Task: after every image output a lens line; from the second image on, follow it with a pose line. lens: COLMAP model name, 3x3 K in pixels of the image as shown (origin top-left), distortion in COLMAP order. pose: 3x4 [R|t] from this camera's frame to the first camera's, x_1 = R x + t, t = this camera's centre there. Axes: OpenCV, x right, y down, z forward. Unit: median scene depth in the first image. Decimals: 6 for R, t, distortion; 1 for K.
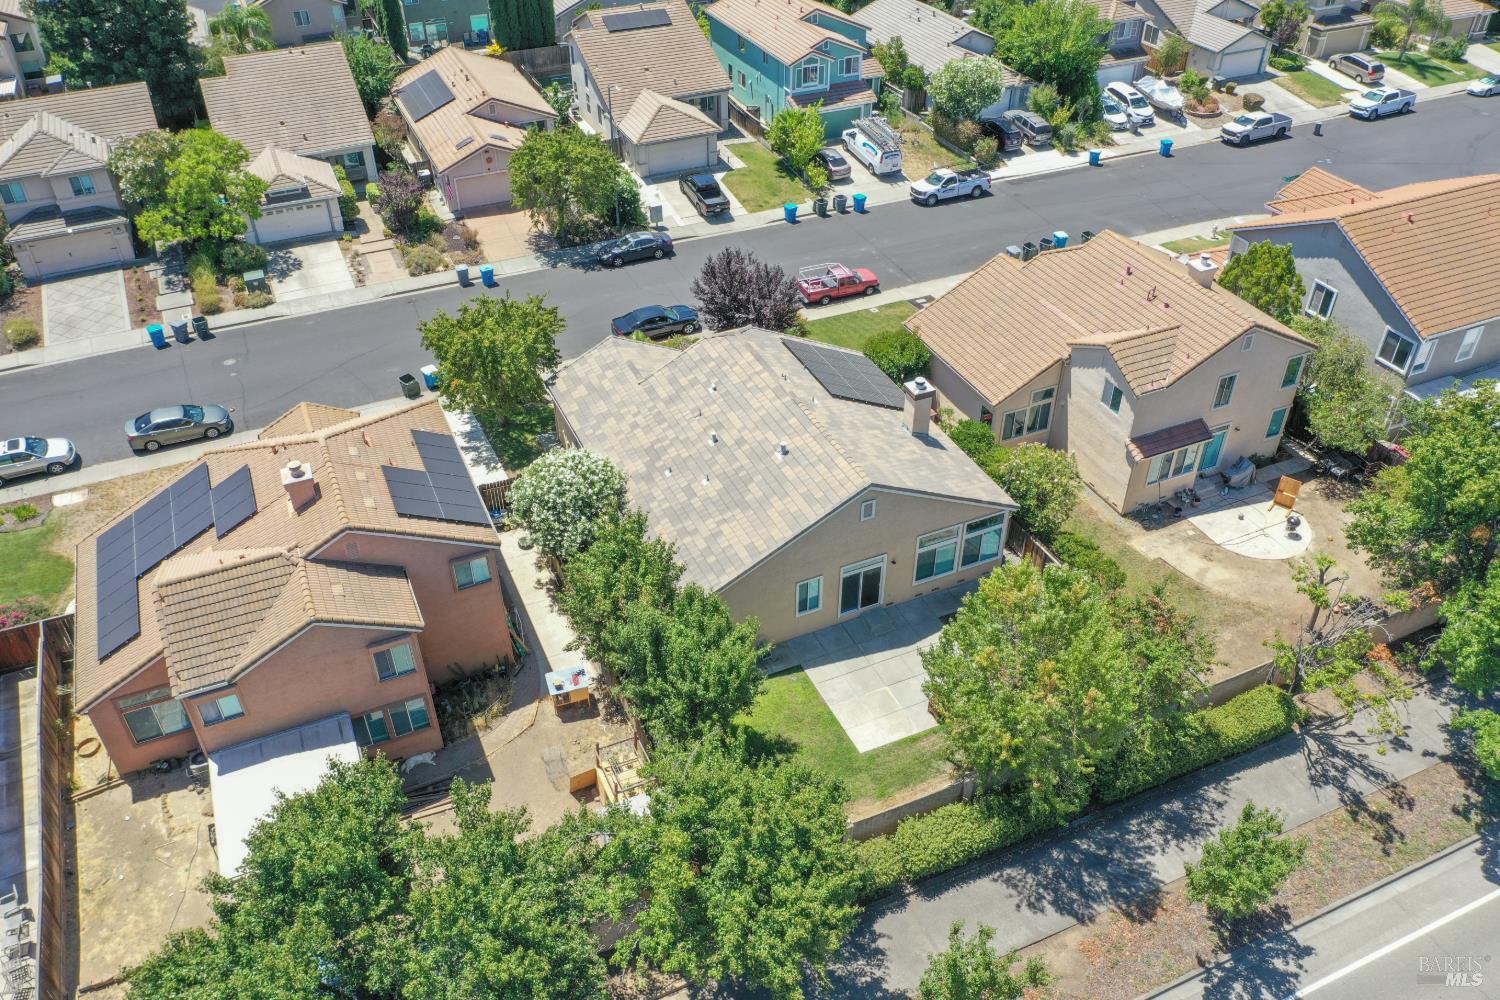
lens RADIAL K [[1167.8, 0, 750.0], [0, 1167.8, 500.0], [0, 0, 1]] dist [-0.007046, -0.006716]
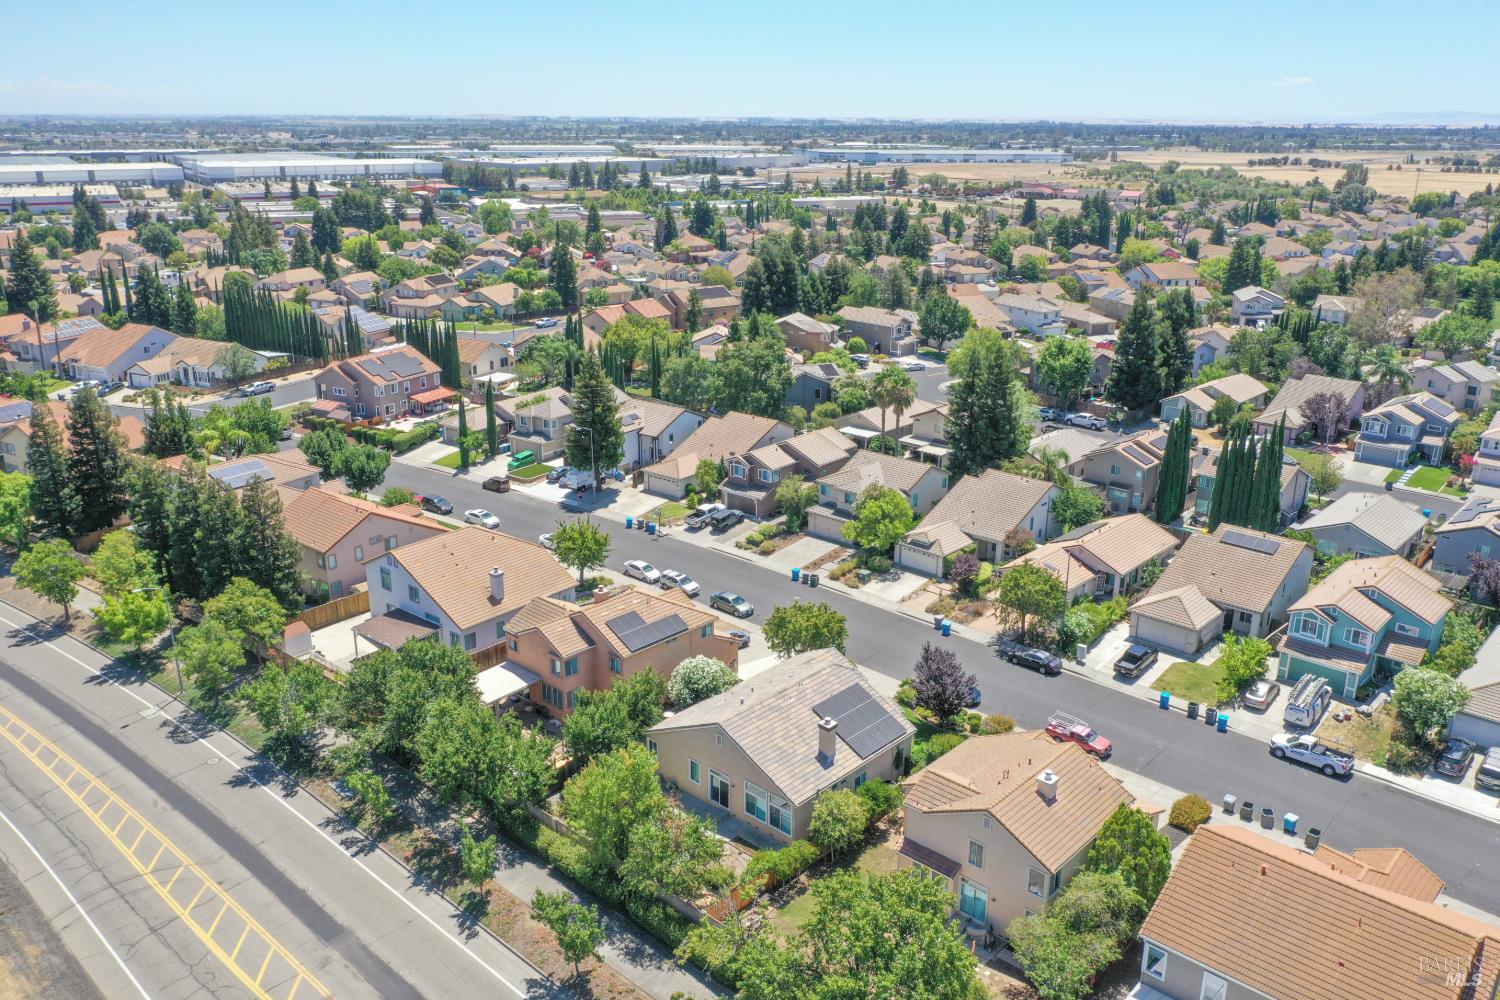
lens RADIAL K [[1167.8, 0, 750.0], [0, 1167.8, 500.0], [0, 0, 1]] dist [-0.007046, -0.006716]
pose [[0.393750, 0.295913, -0.870285, 0.889804], [-0.569016, 0.822031, 0.022061, -0.203672], [0.721929, 0.486519, 0.492054, -0.014718]]
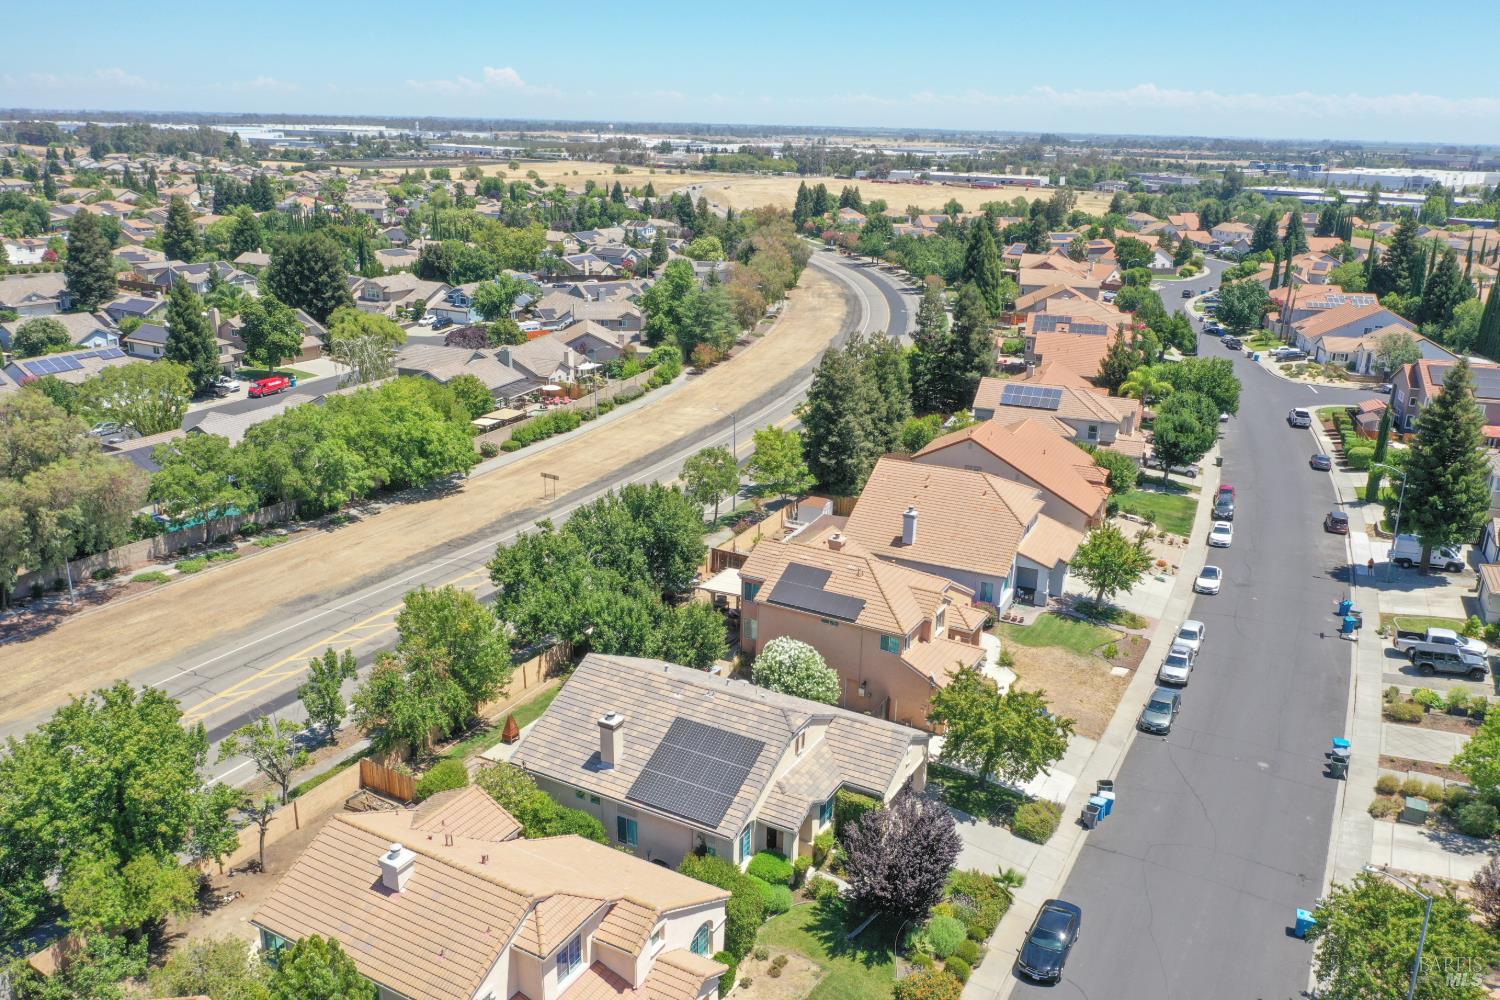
lens RADIAL K [[1167.8, 0, 750.0], [0, 1167.8, 500.0], [0, 0, 1]] dist [-0.007046, -0.006716]
pose [[-0.798394, 0.175006, -0.576142, 0.429192], [-0.382254, 0.591986, 0.709531, -0.712234], [0.465241, 0.786718, -0.405741, 0.862586]]
